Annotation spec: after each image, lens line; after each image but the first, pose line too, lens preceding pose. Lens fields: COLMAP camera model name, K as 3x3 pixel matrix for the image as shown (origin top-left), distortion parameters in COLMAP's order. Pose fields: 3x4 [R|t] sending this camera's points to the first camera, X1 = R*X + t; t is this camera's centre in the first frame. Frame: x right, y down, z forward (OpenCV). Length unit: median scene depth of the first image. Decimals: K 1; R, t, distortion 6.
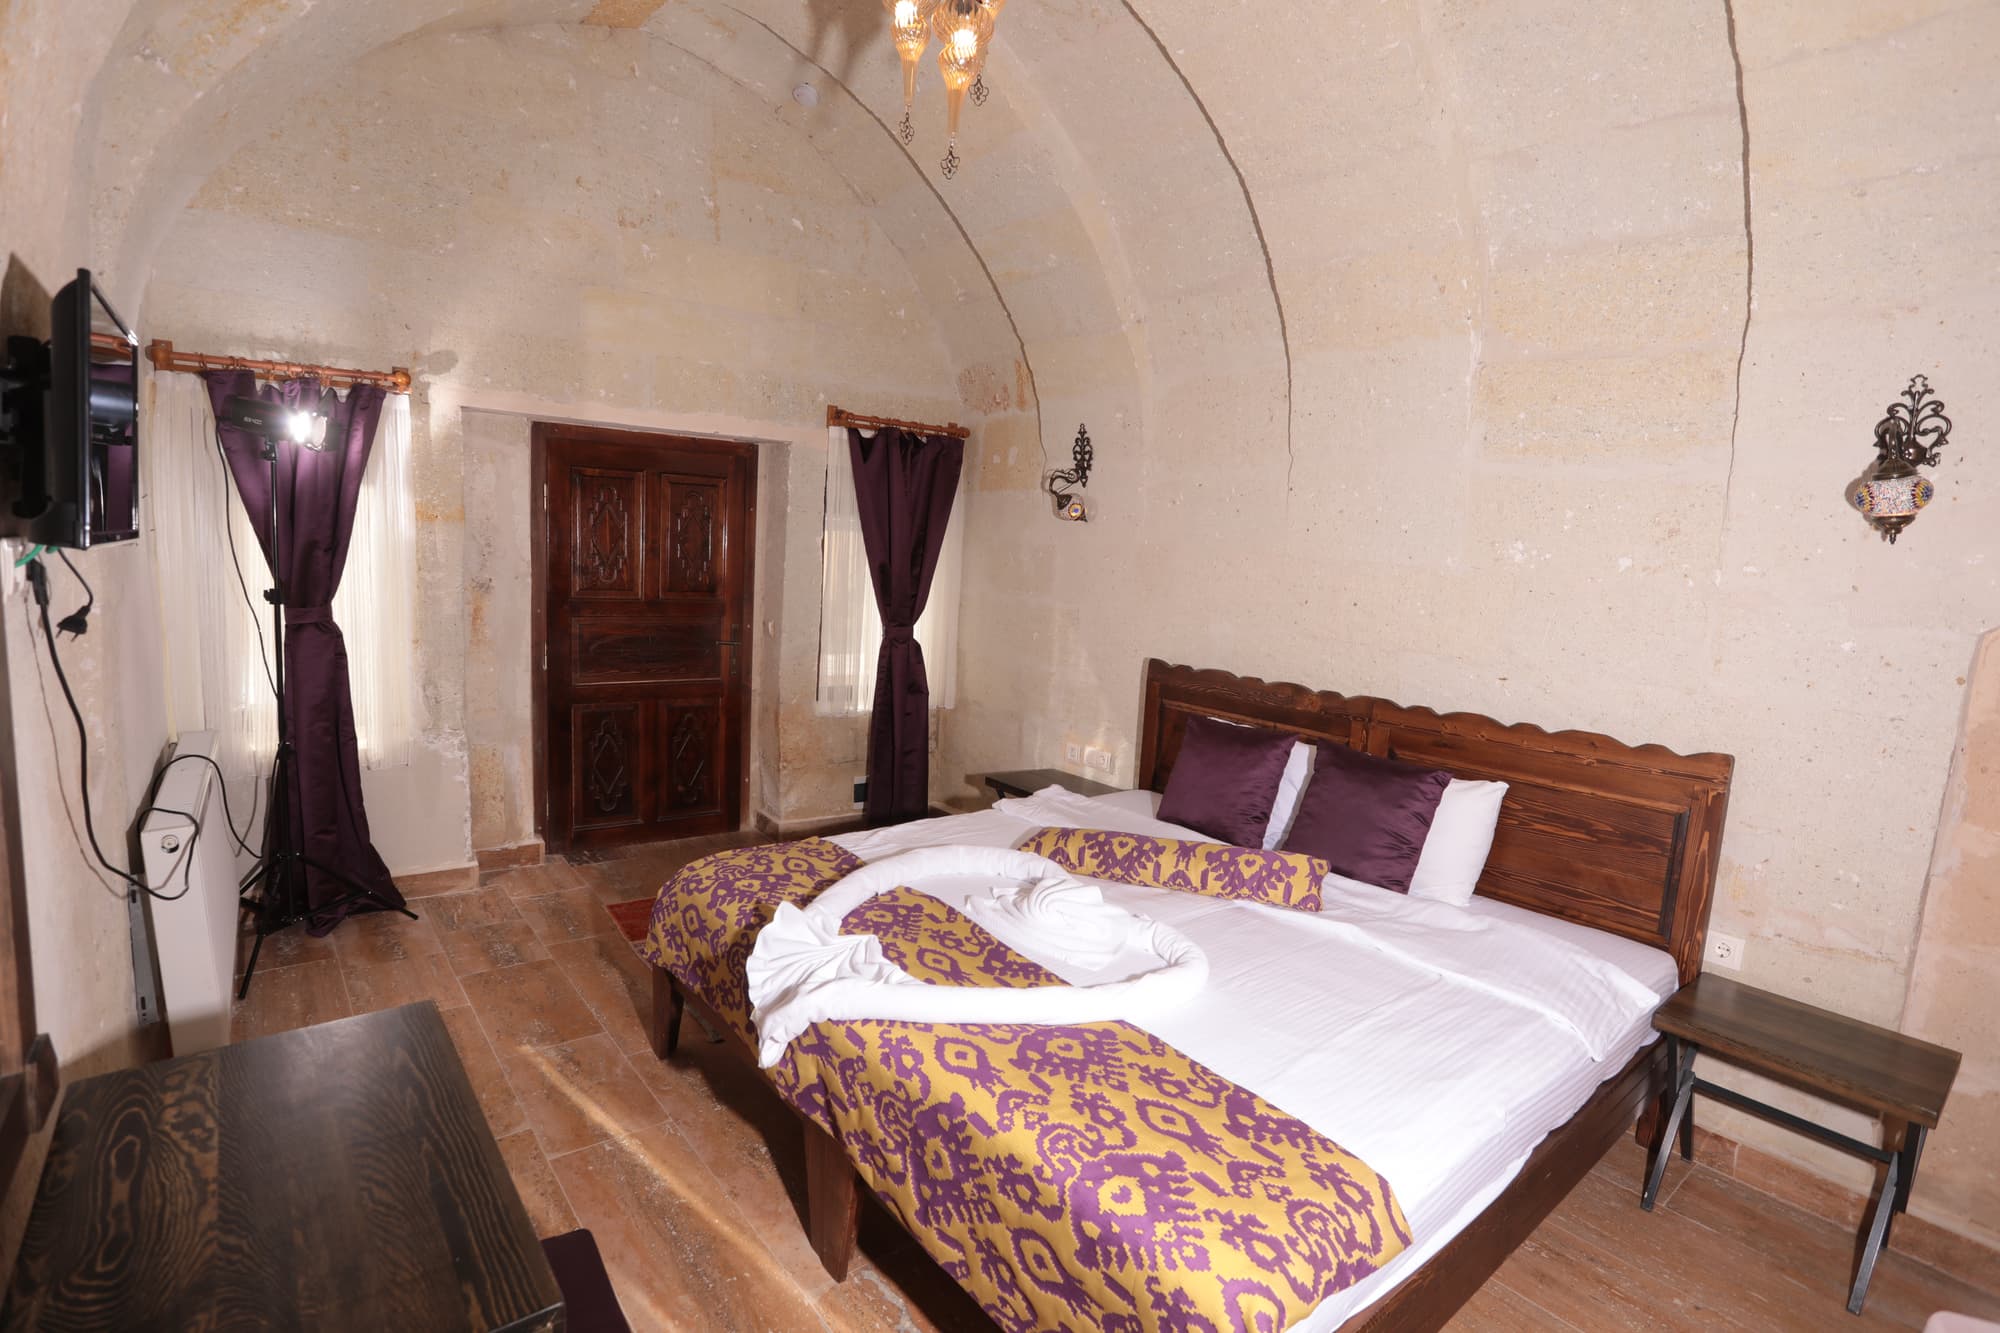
lens RADIAL K [[933.4, 0, 1000.0], [0, 933.4, 666.5], [0, 0, 1]] dist [-0.023218, 0.000762]
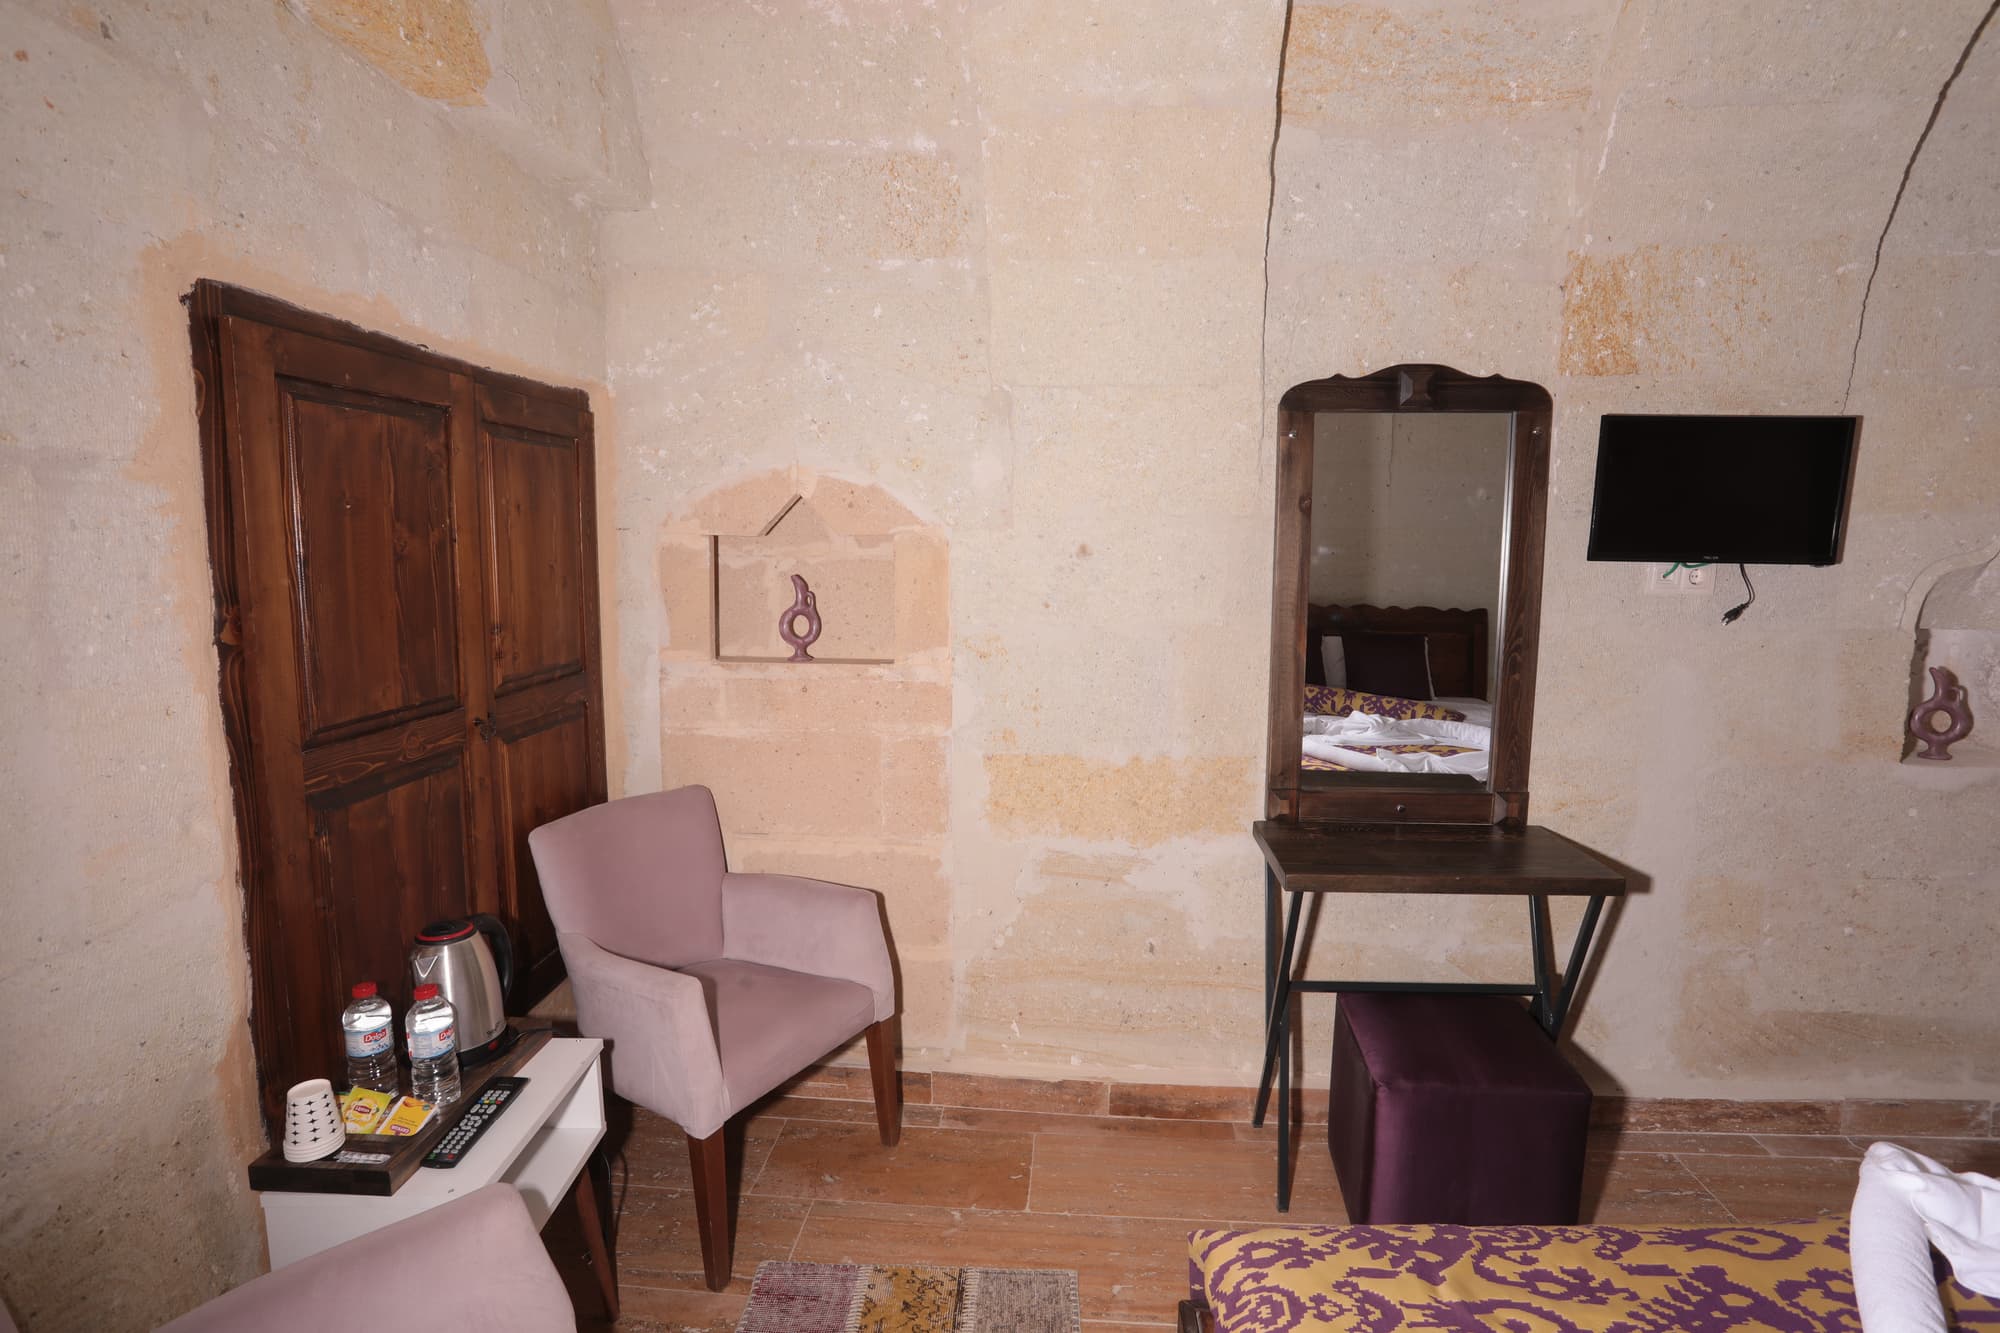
lens RADIAL K [[961.7, 0, 1000.0], [0, 961.7, 666.5], [0, 0, 1]] dist [-0.077774, 0.000059]
pose [[-0.679418, 0.034908, -0.732921, 0.979517], [-0.125679, 0.978570, 0.163112, -0.056395], [0.722908, 0.202934, -0.660471, 1.131805]]
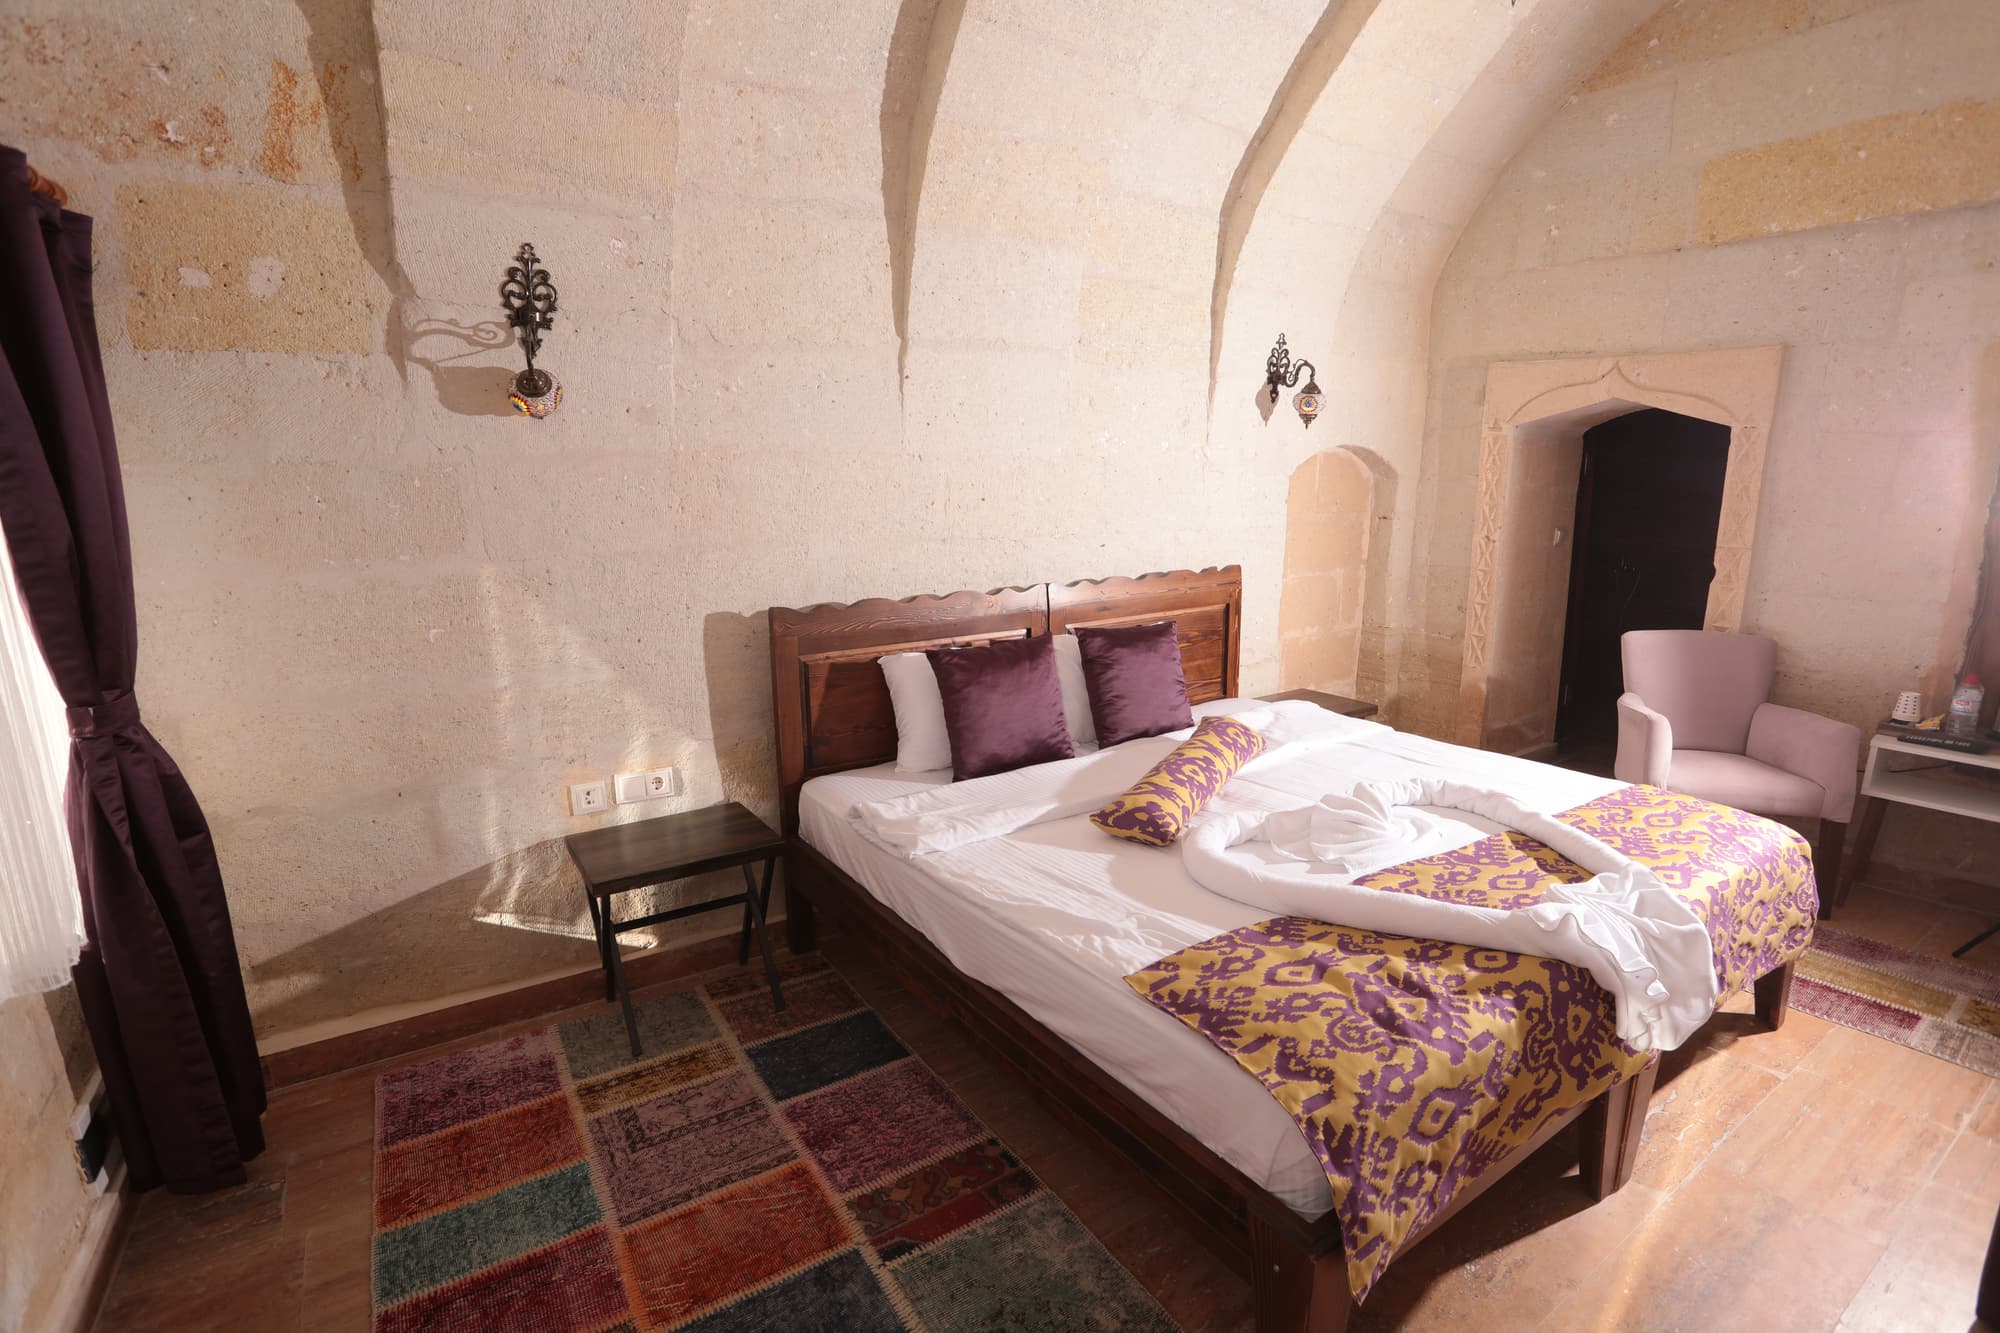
lens RADIAL K [[966.0, 0, 1000.0], [0, 966.0, 666.5], [0, 0, 1]] dist [-0.037040, 0.000532]
pose [[0.106109, -0.254013, 0.961363, -0.923102], [0.147971, 0.960090, 0.237345, -0.196075], [-0.983283, 0.117070, 0.139461, 1.222873]]
